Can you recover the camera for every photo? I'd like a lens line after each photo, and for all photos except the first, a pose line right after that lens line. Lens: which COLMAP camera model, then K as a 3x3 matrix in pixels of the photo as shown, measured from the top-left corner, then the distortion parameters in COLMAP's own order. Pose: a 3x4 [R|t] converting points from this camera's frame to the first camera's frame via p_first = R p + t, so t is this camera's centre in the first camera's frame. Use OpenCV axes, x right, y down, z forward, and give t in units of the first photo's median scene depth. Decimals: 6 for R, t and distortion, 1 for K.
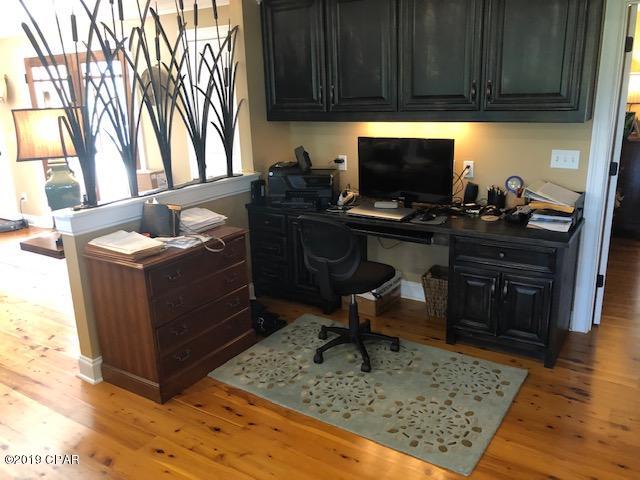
lens RADIAL K [[520.5, 0, 327.7], [0, 520.5, 240.5], [0, 0, 1]] dist [-0.005172, -0.010499]
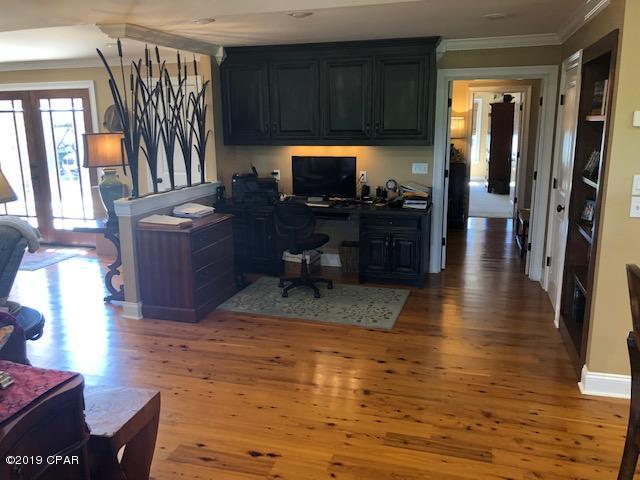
lens RADIAL K [[531.6, 0, 320.0], [0, 531.6, 240.0], [0, 0, 1]] dist [0.046129, -0.056376]
pose [[0.960461, -0.039145, 0.275650, -0.332881], [0.058138, 0.996439, -0.061069, 0.158793], [-0.272278, 0.074680, 0.959316, -0.540619]]
